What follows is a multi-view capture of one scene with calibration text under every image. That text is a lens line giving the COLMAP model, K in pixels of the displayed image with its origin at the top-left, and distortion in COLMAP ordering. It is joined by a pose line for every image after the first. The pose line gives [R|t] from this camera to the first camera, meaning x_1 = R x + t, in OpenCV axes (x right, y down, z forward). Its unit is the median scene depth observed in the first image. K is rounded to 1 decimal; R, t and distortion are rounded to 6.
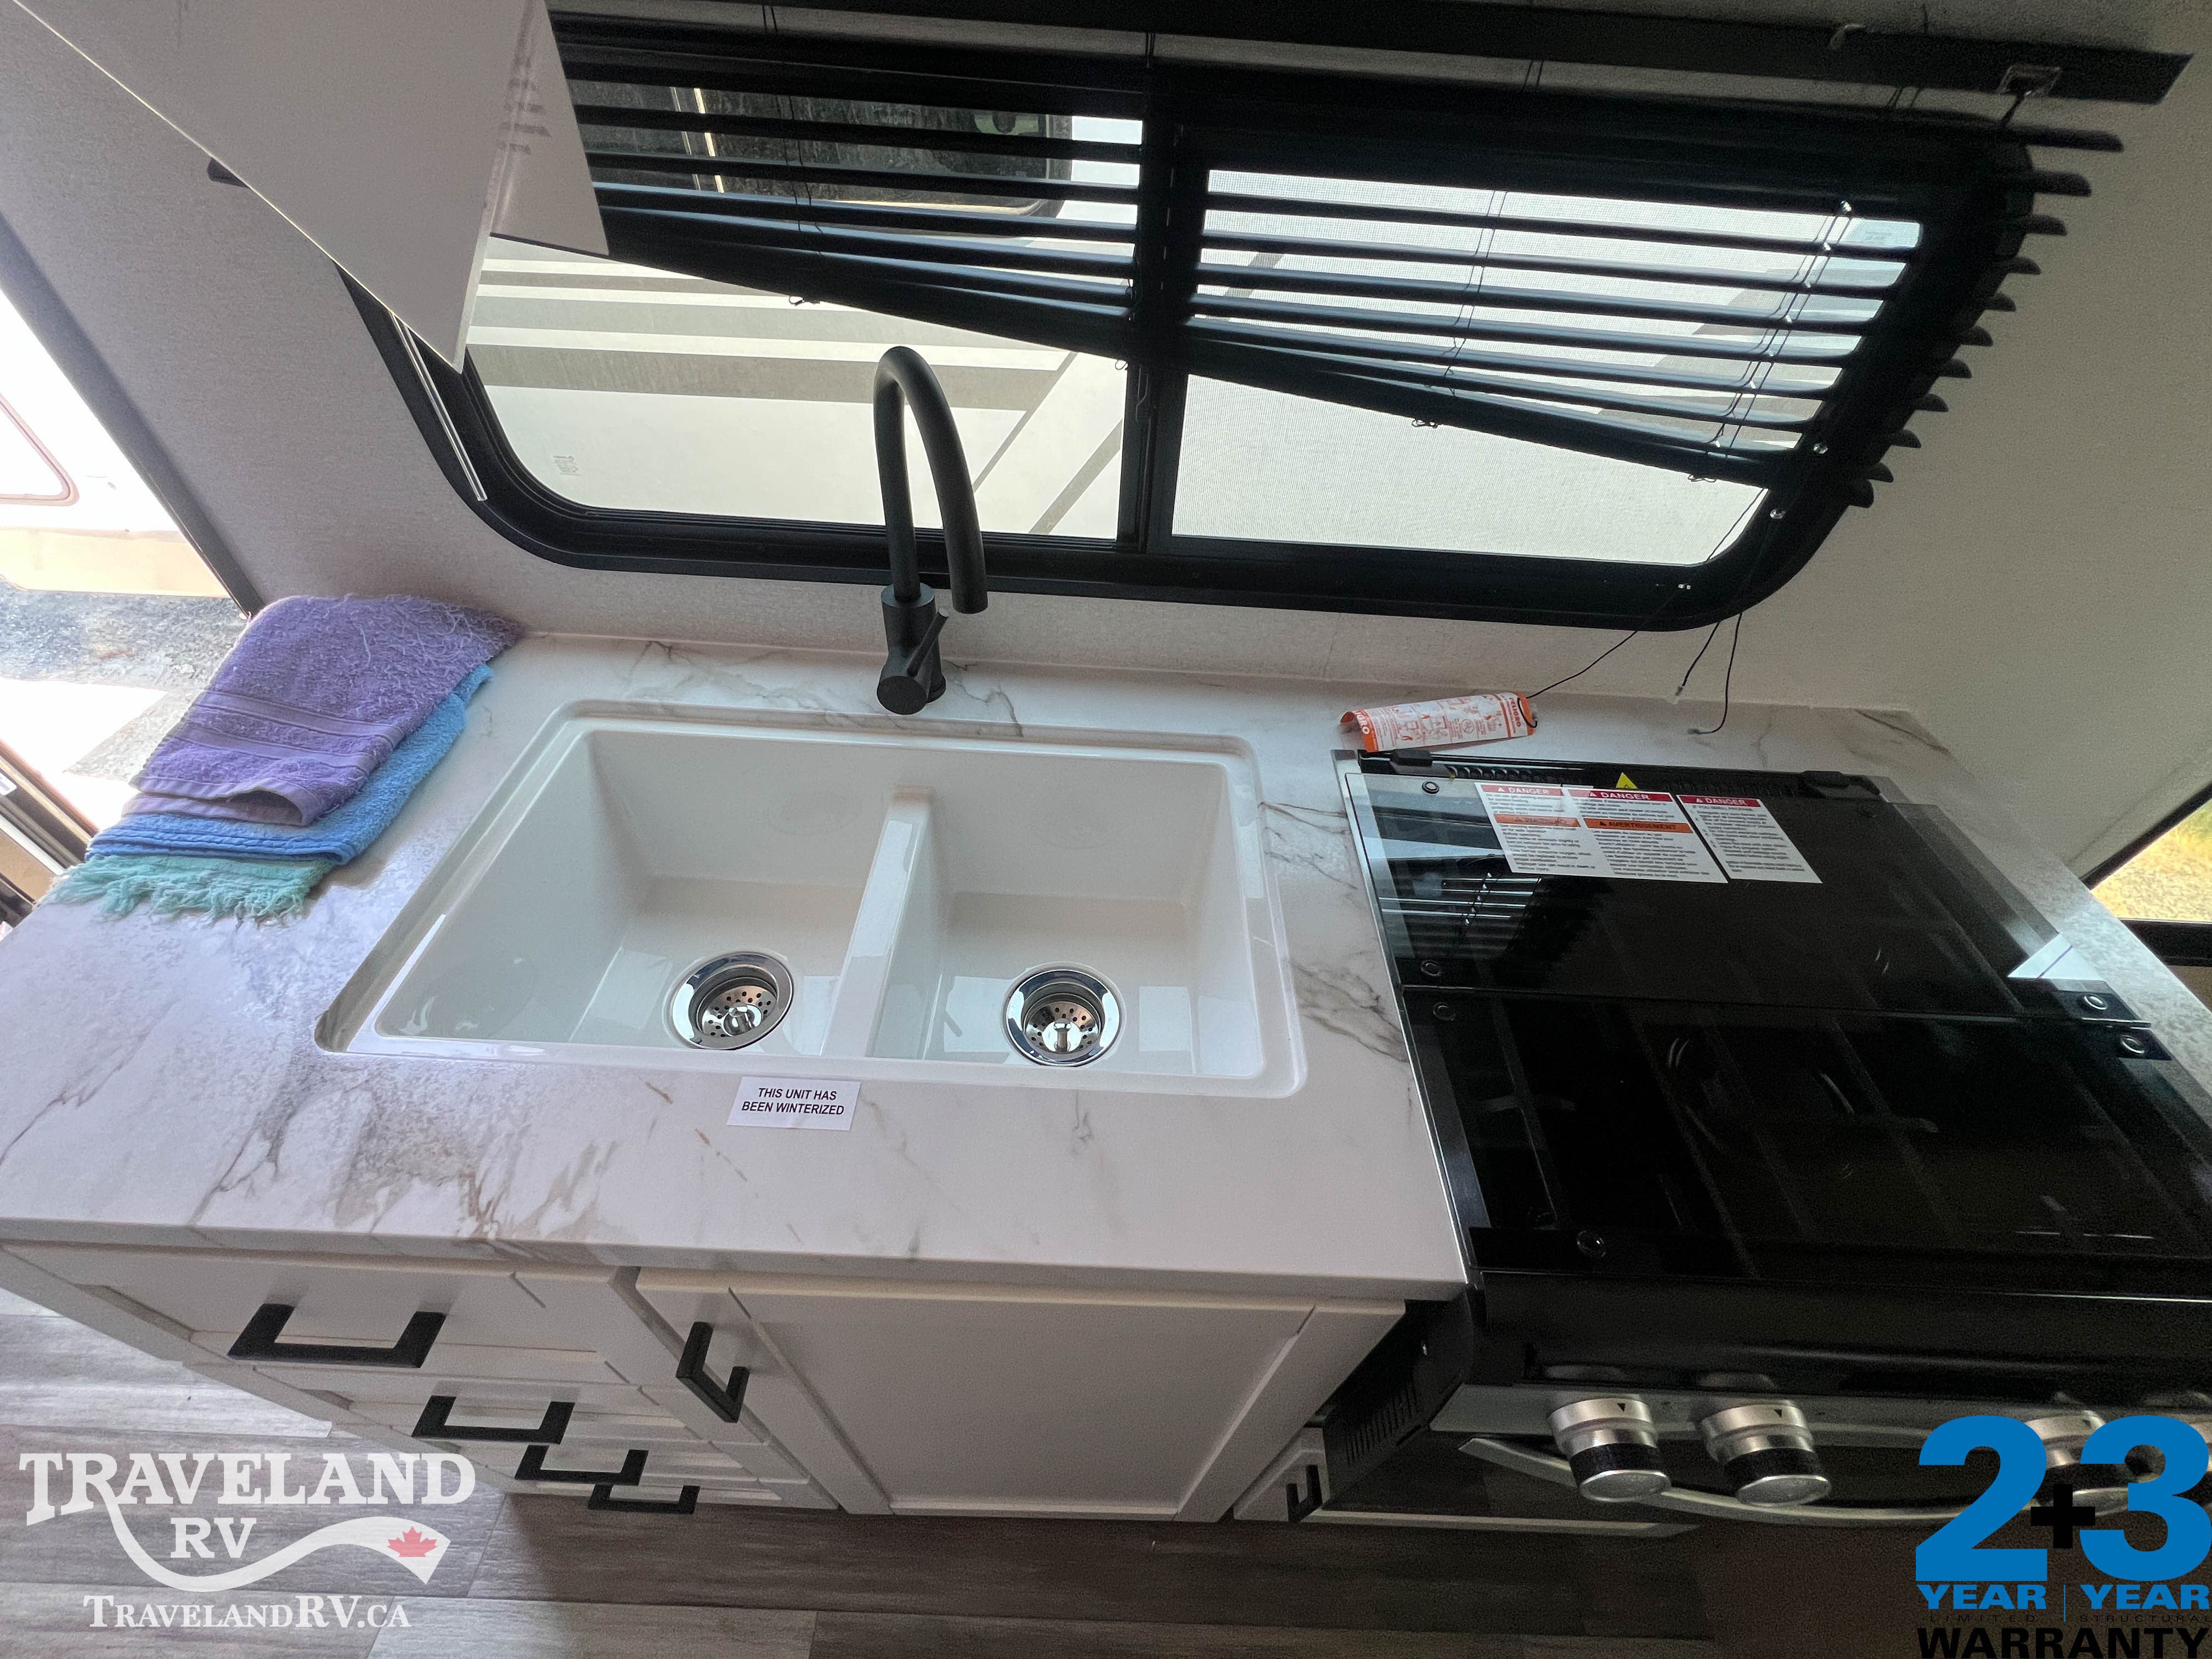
lens RADIAL K [[888.4, 0, 1106.6], [0, 888.4, 830.7], [0, 0, 1]] dist [-0.000702, 0.000361]
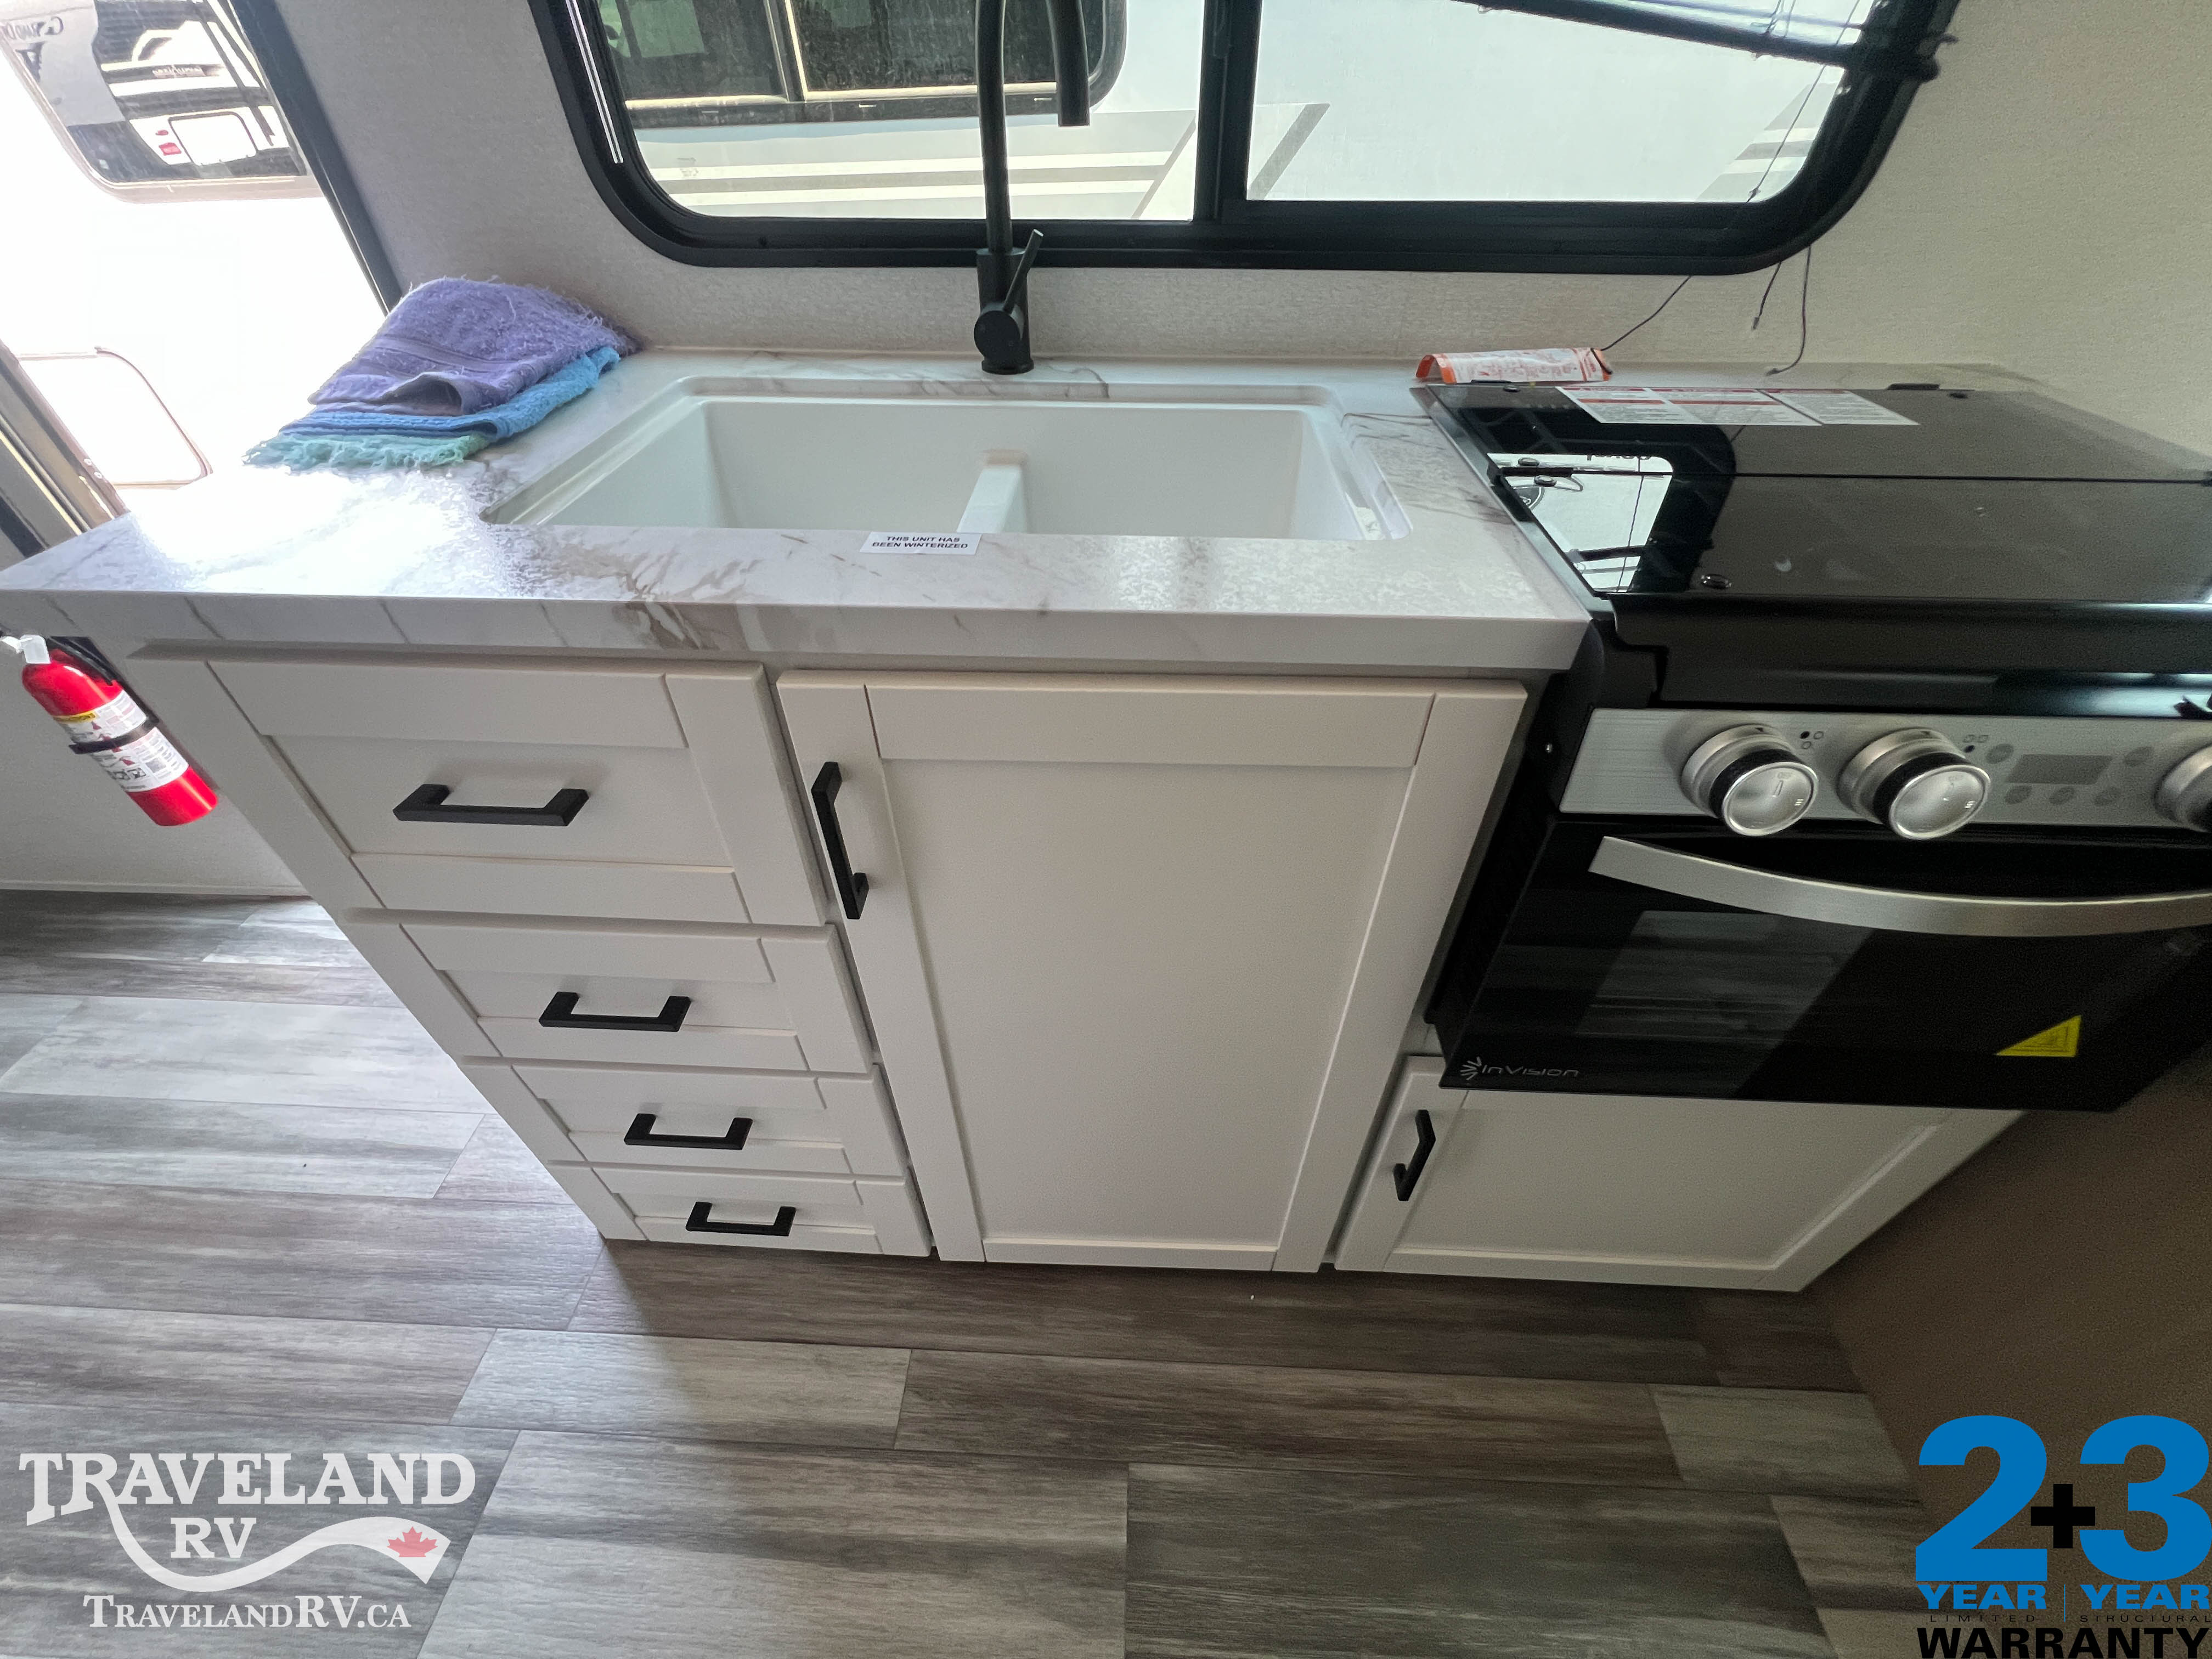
lens RADIAL K [[888.4, 0, 1107.9], [0, 888.4, 832.8], [0, 0, 1]] dist [-0.000702, 0.000361]
pose [[0.998466, -0.025879, -0.048940, -0.057665], [0.022468, 0.997364, -0.069000, 0.478374], [0.050596, 0.067795, 0.996415, -0.008769]]
